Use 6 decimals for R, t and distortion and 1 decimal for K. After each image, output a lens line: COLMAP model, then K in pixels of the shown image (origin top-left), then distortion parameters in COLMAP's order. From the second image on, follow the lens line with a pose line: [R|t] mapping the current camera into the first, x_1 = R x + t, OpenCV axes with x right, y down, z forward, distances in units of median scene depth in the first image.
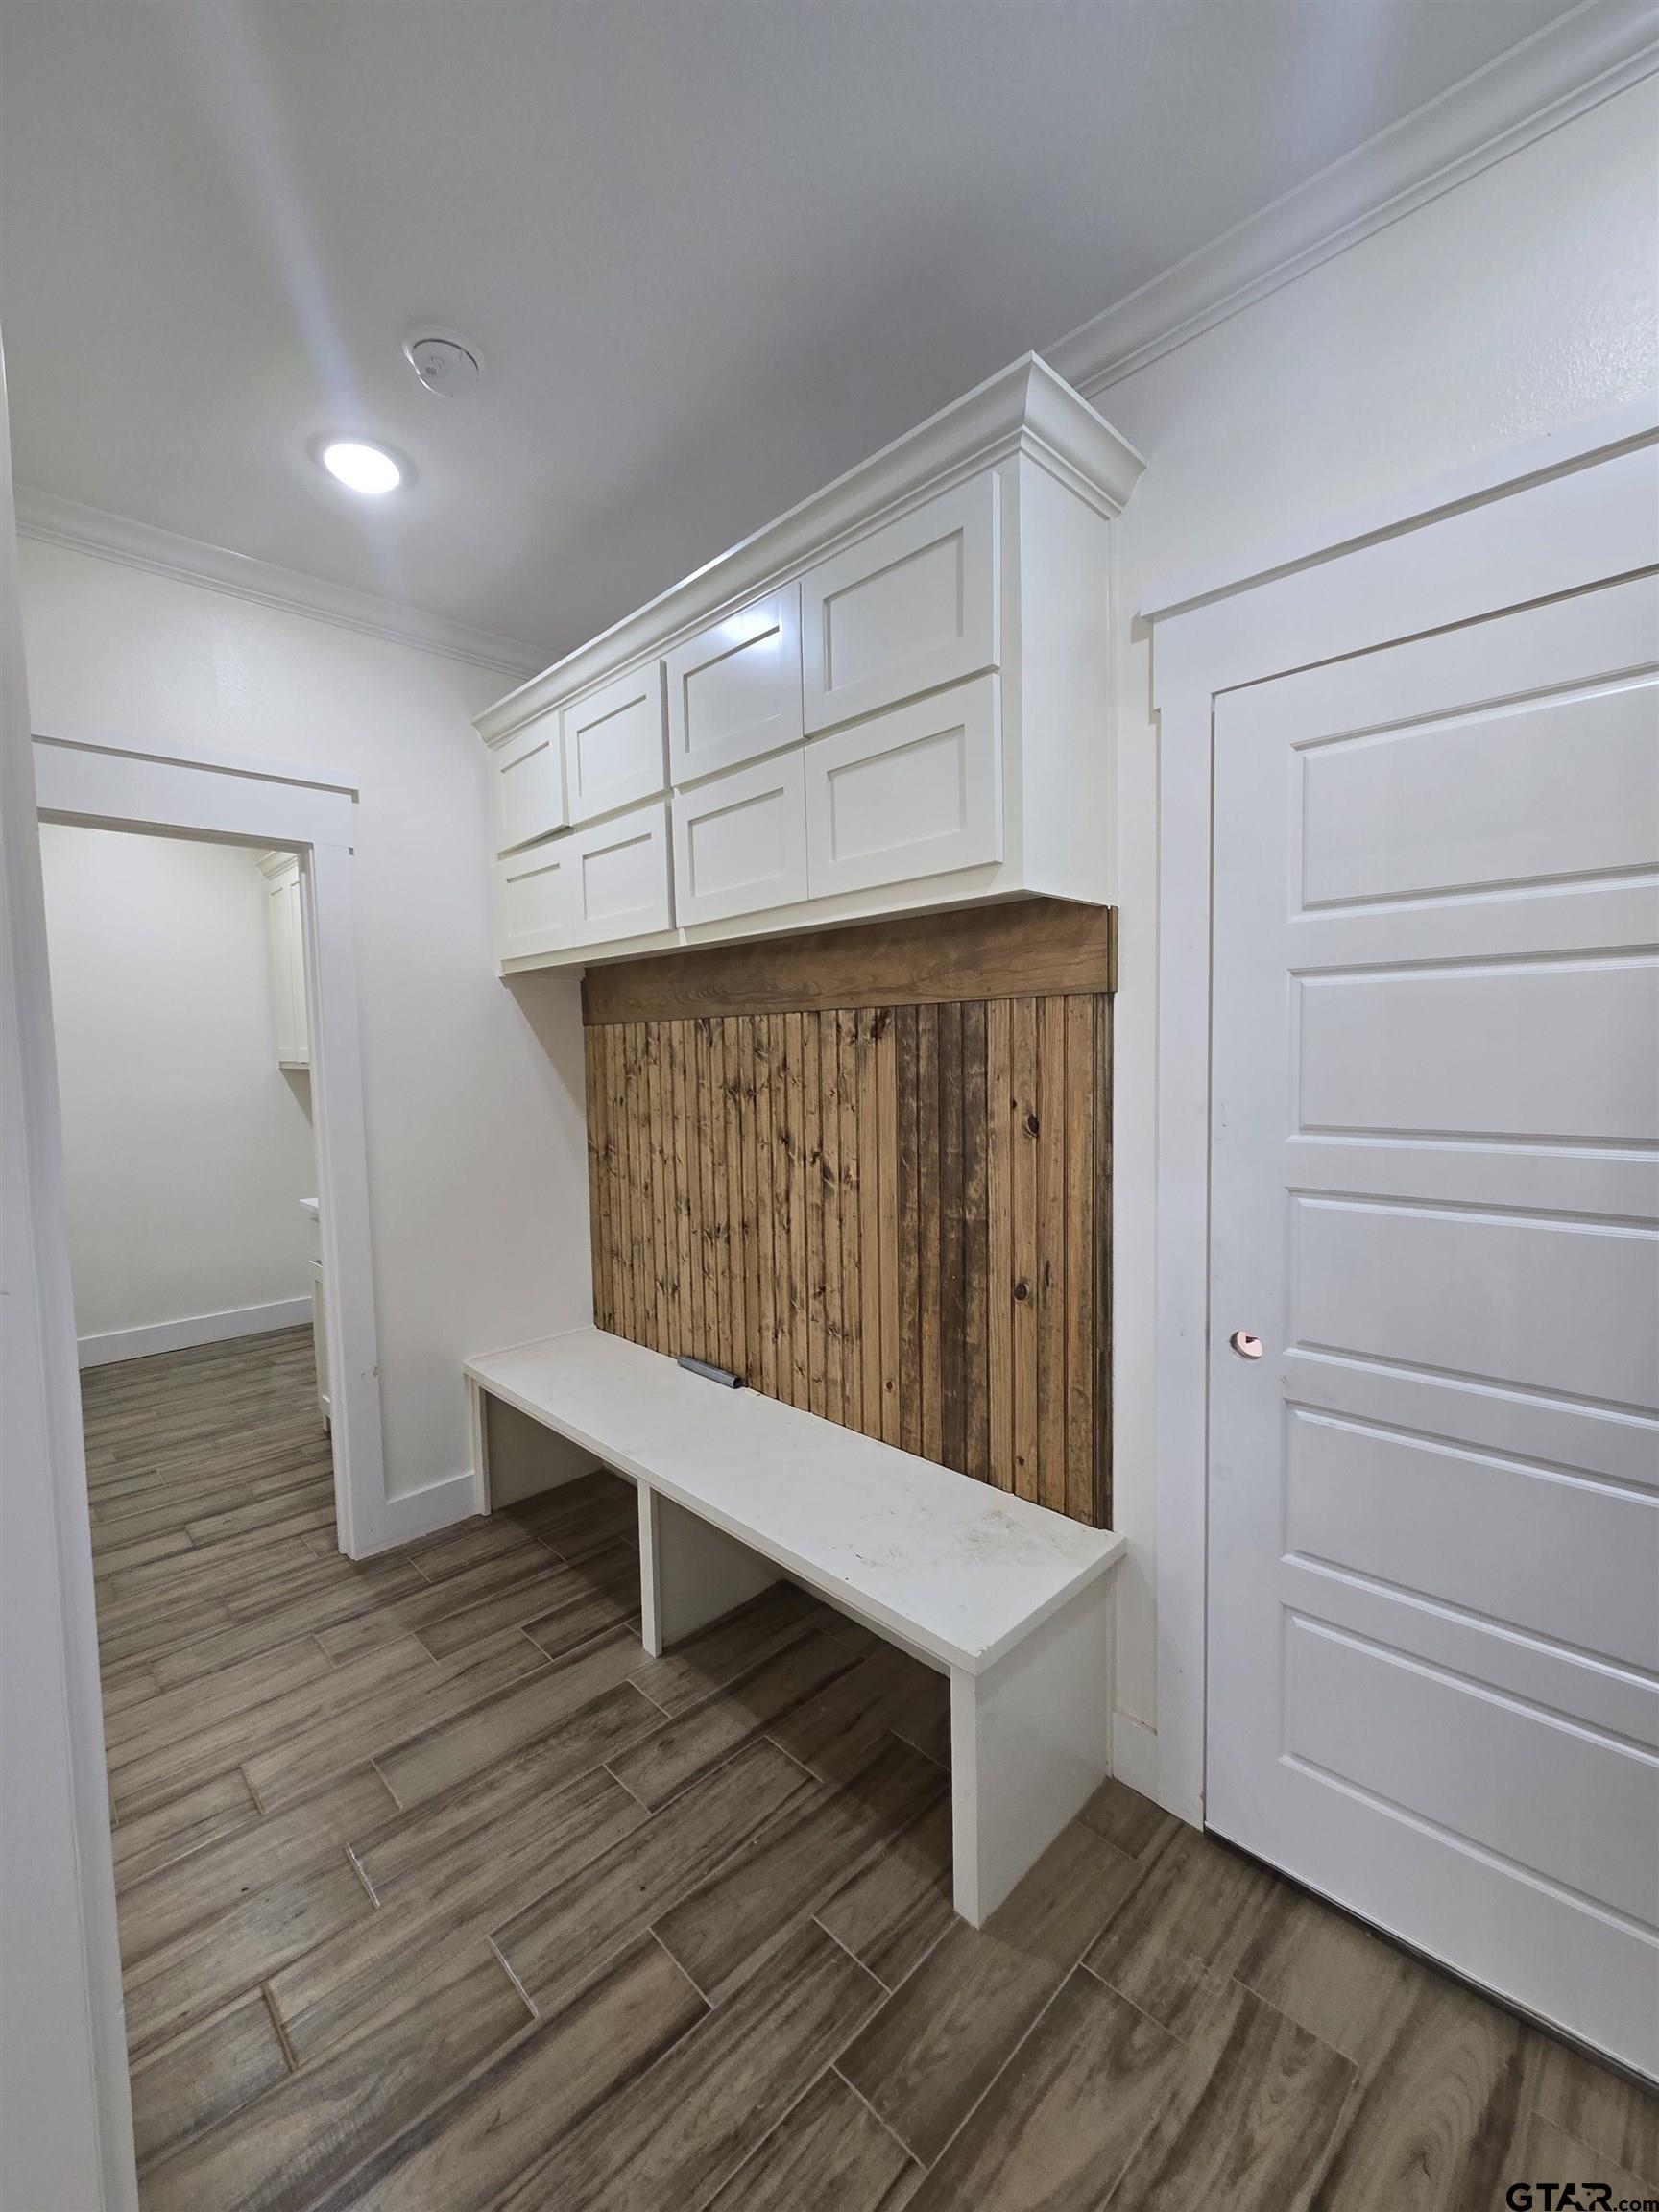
lens RADIAL K [[897.7, 0, 829.5], [0, 897.7, 1106.0], [0, 0, 1]] dist [0.000427, -0.000104]
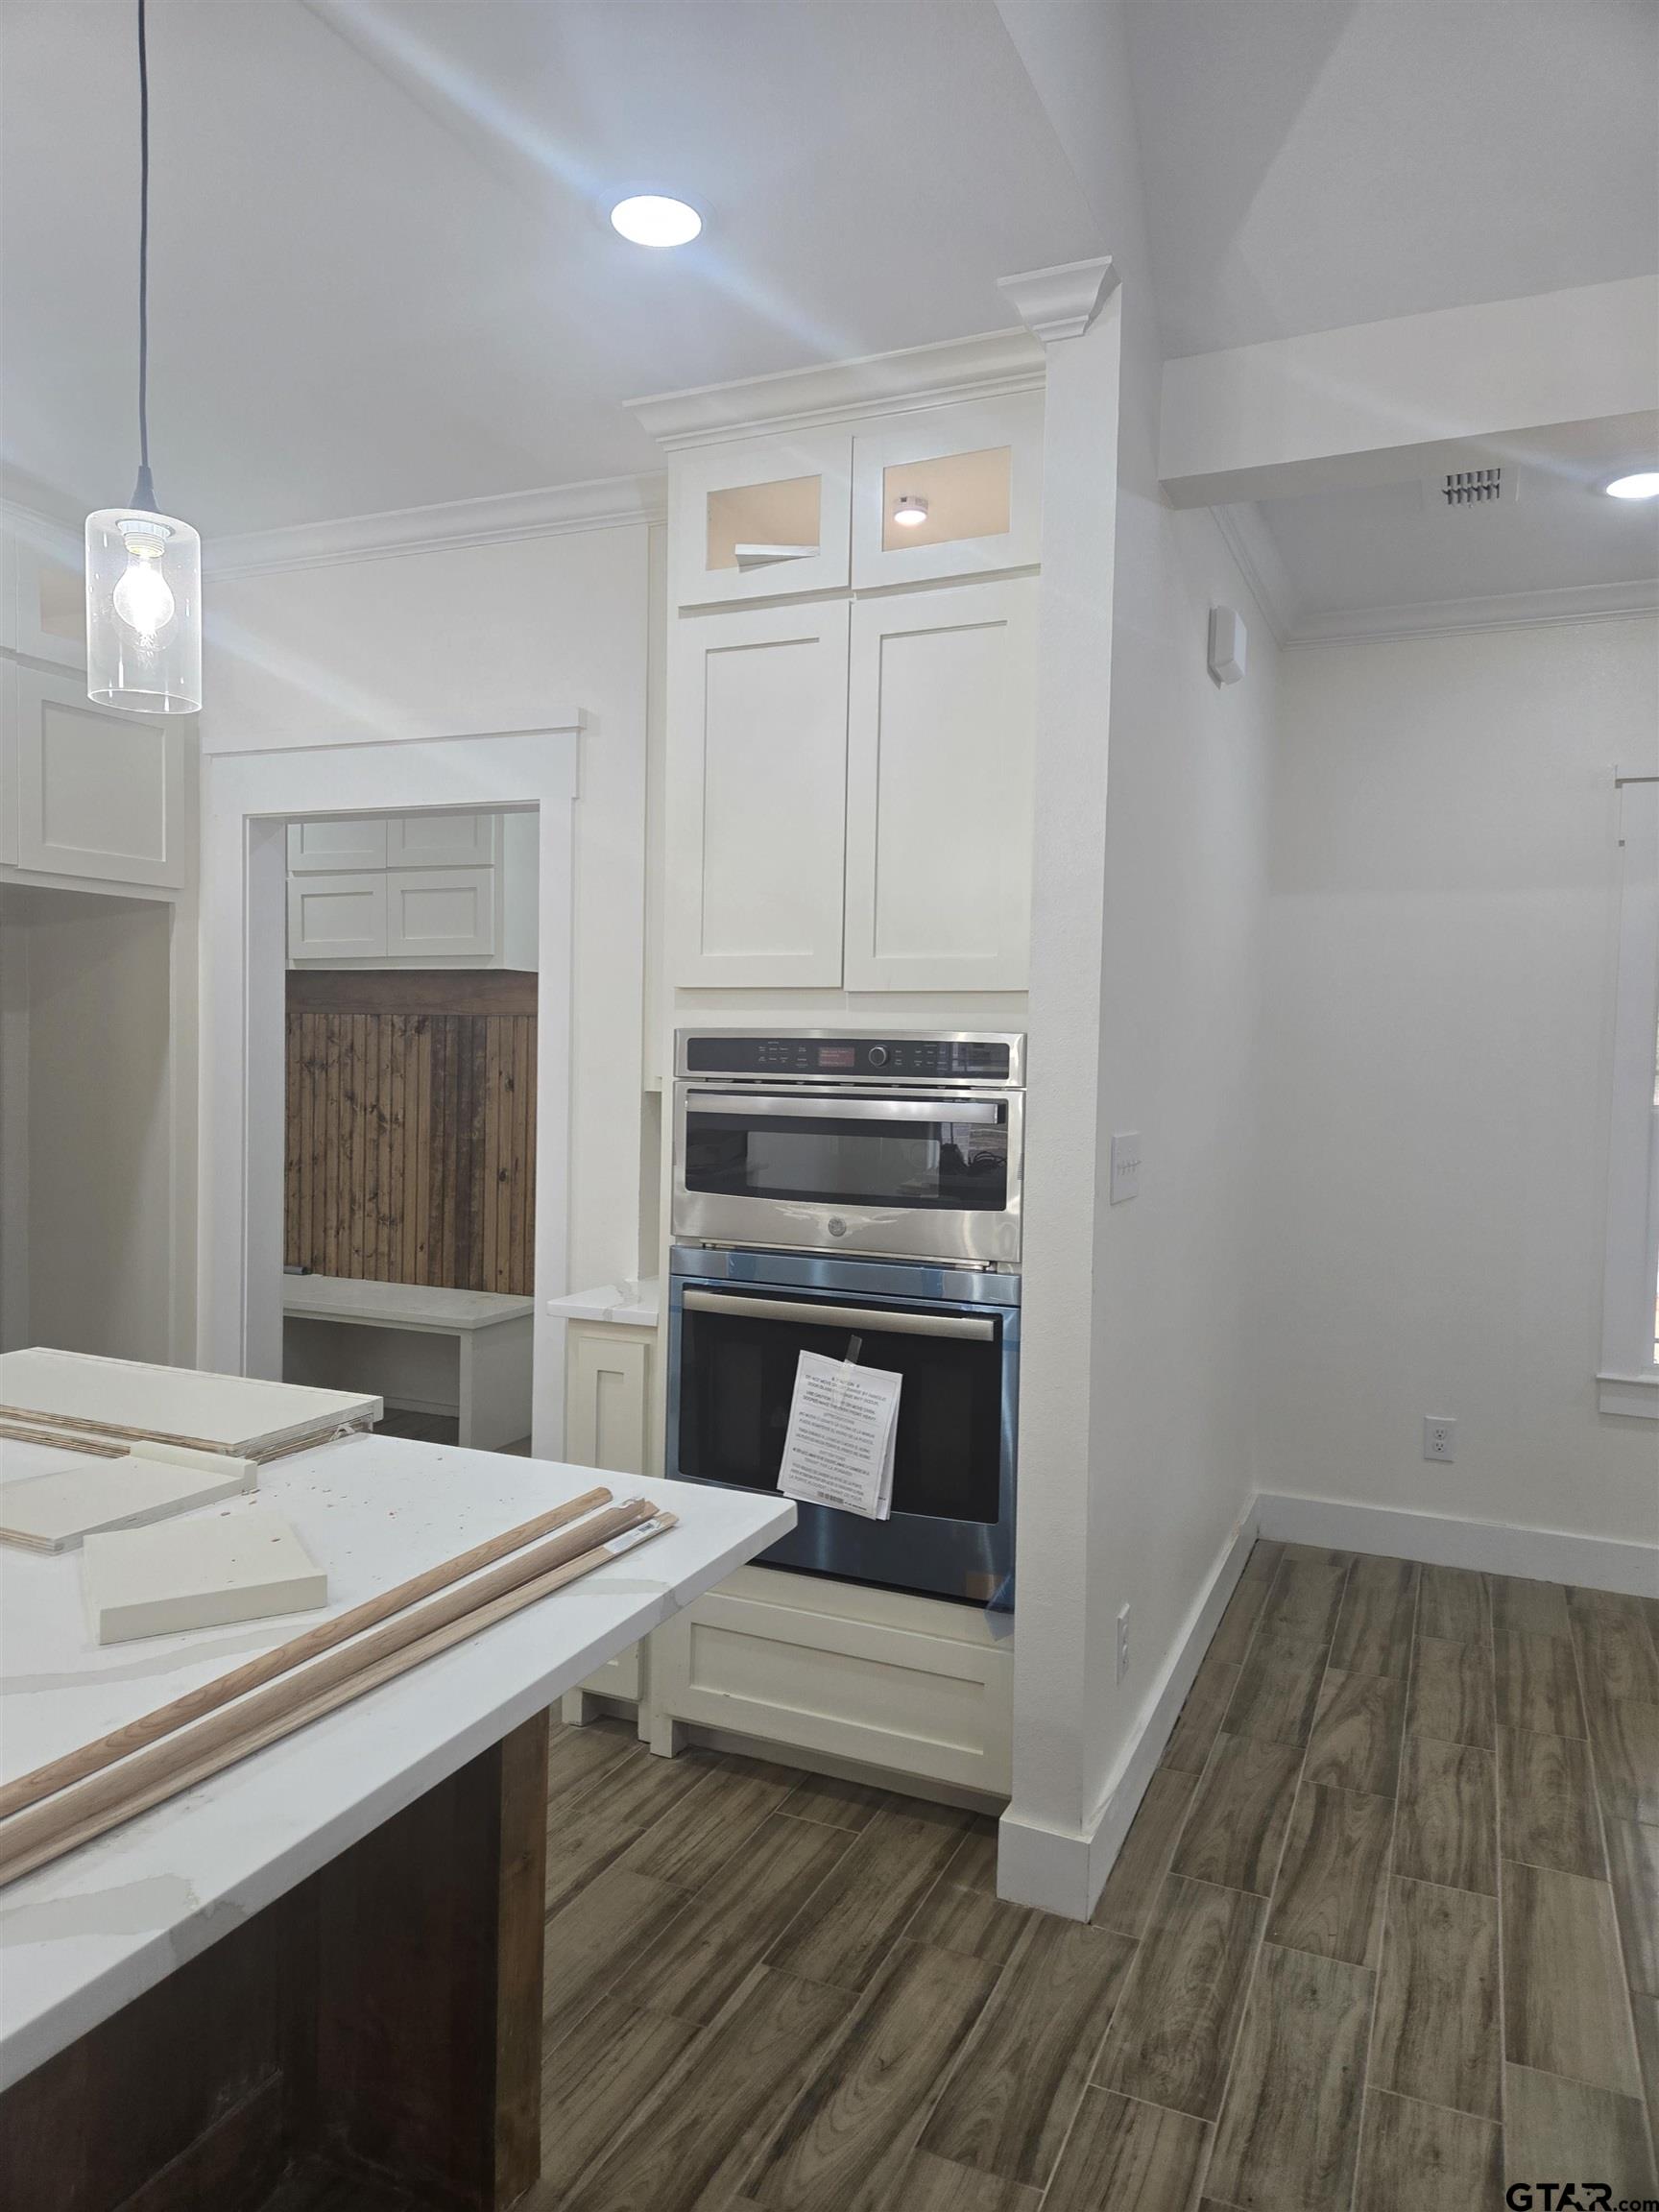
lens RADIAL K [[1484.5, 0, 834.3], [0, 1484.5, 1091.6], [0, 0, 1]] dist [0.103516, -0.085373]
pose [[0.928743, 0.023329, 0.369989, -0.251904], [-0.012371, 0.999412, -0.031963, 0.108978], [-0.370517, 0.025109, 0.928486, -1.820948]]
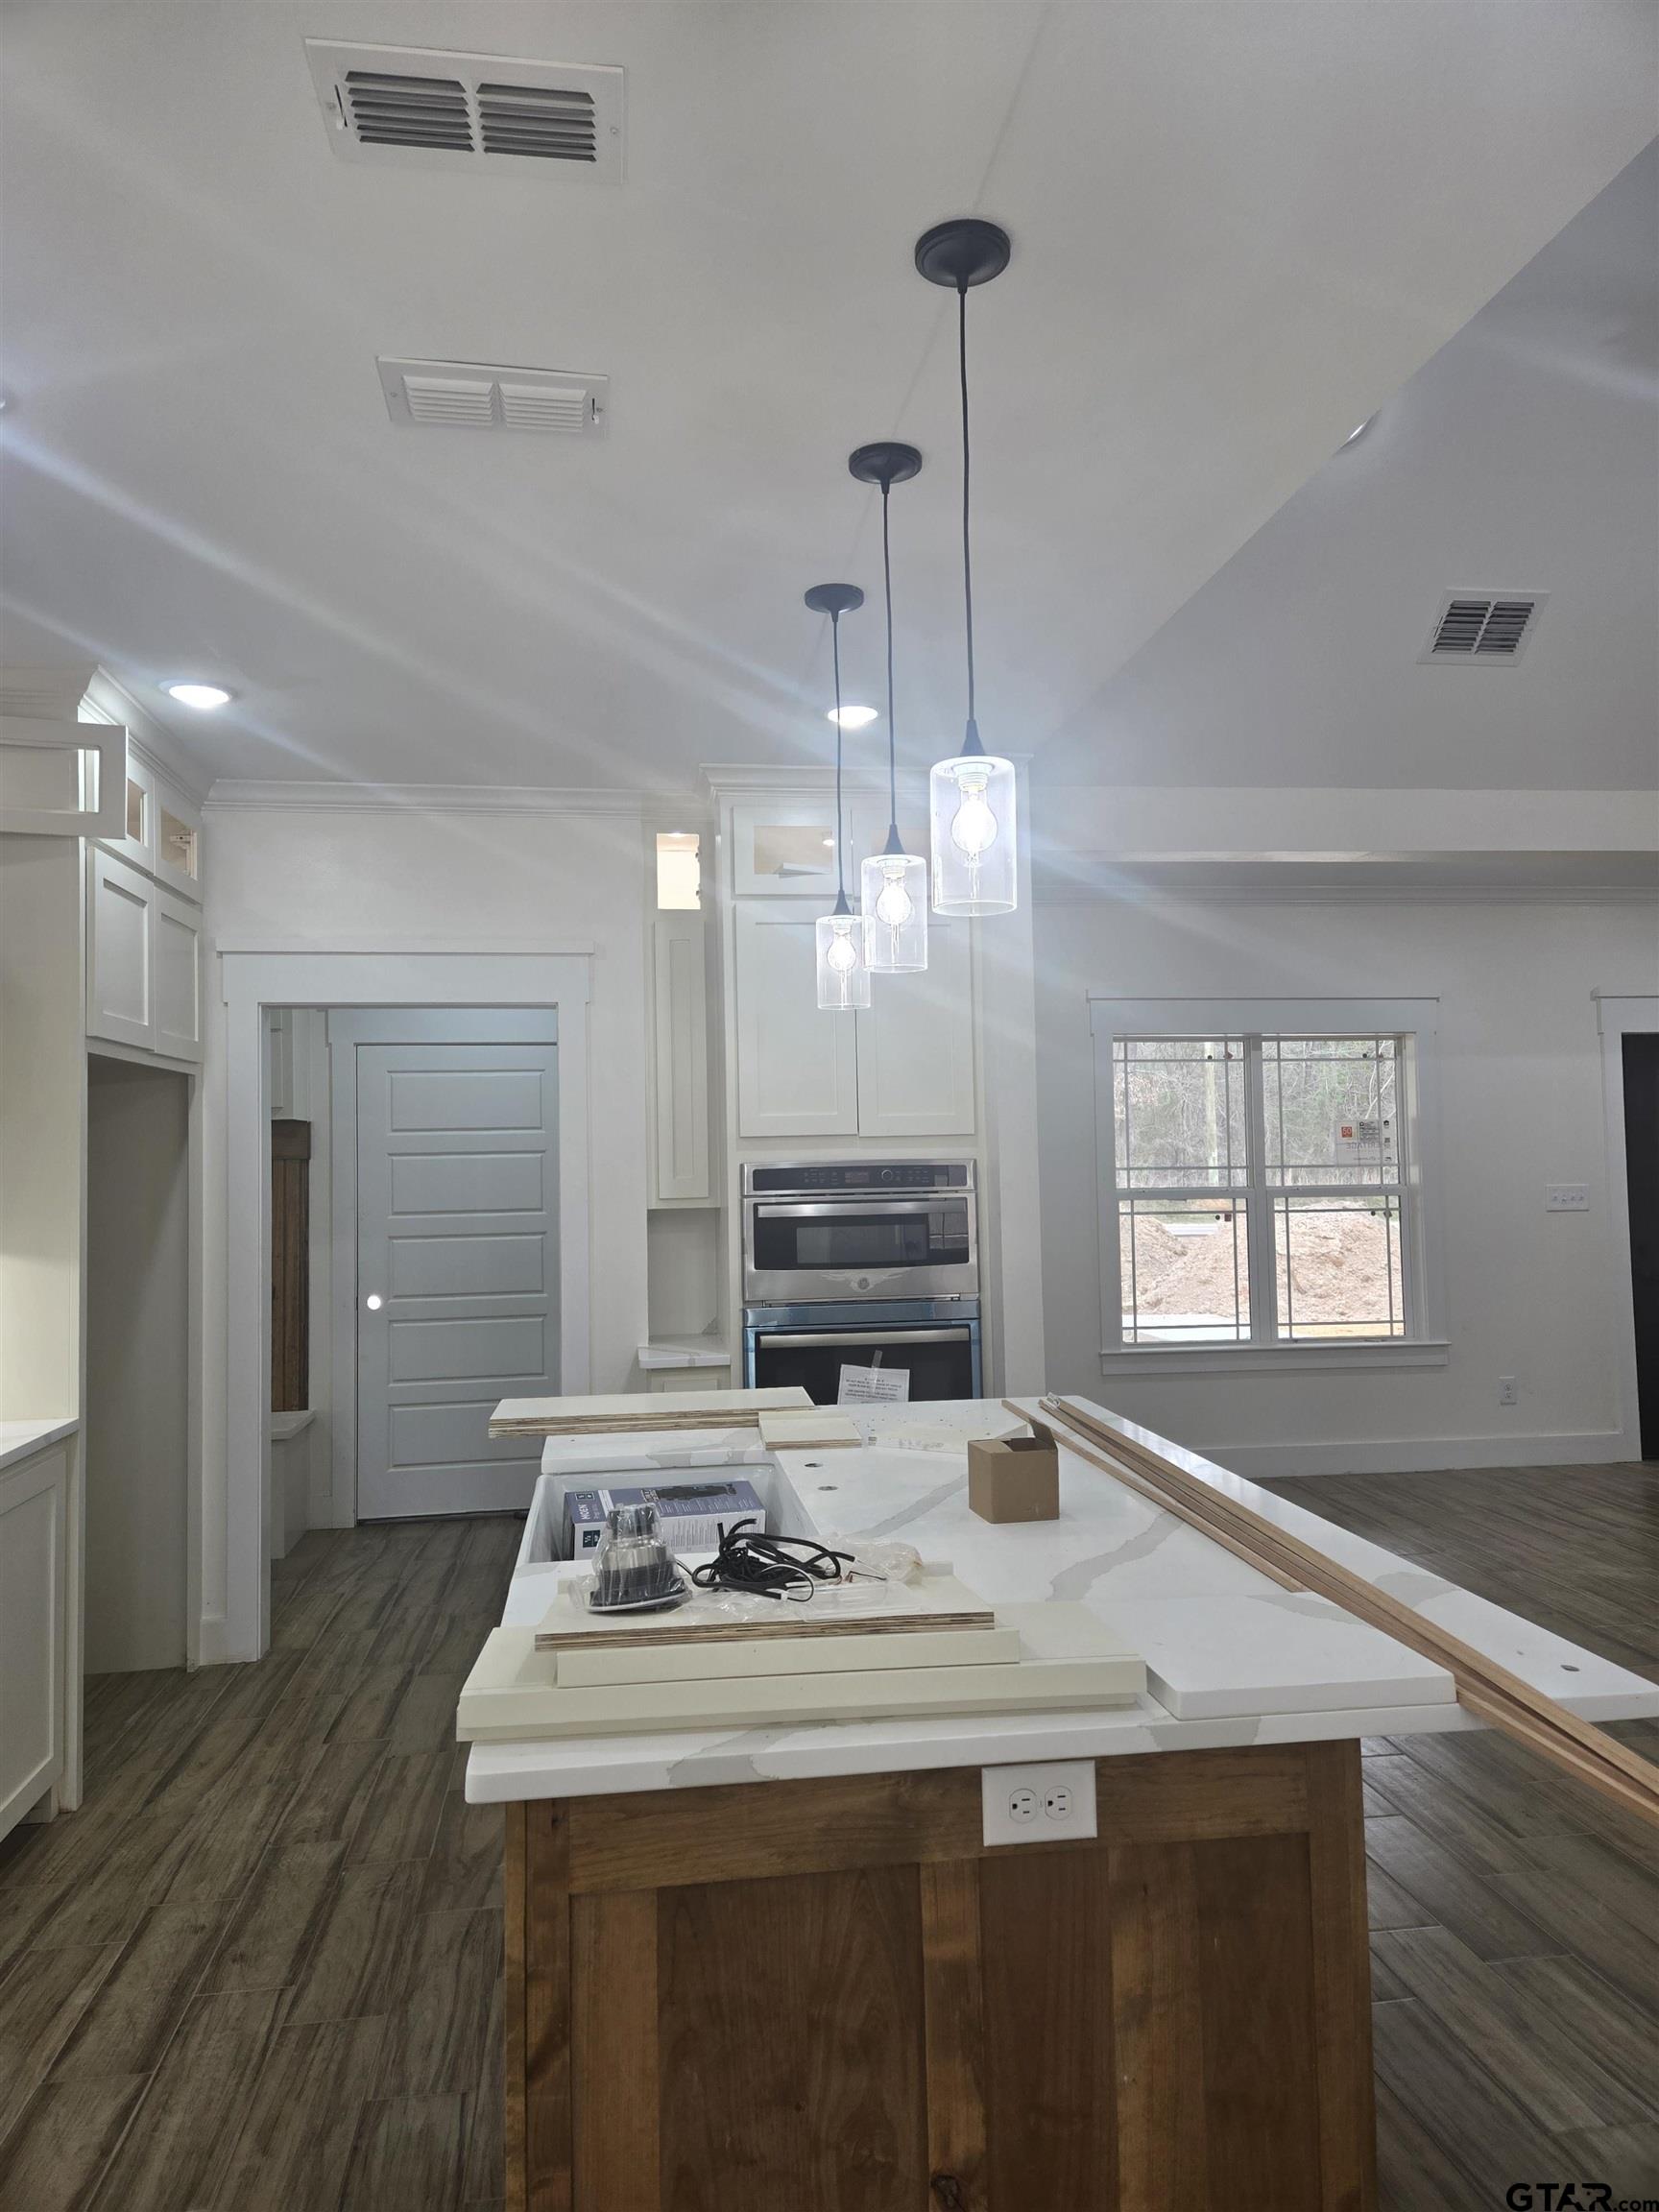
lens RADIAL K [[1484.5, 0, 834.3], [0, 1484.5, 1091.6], [0, 0, 1]] dist [0.103516, -0.085373]
pose [[0.586796, 0.043549, 0.808563, -1.575132], [0.059748, 0.993502, -0.096871, 0.119093], [-0.807527, 0.105154, 0.580381, -1.818944]]
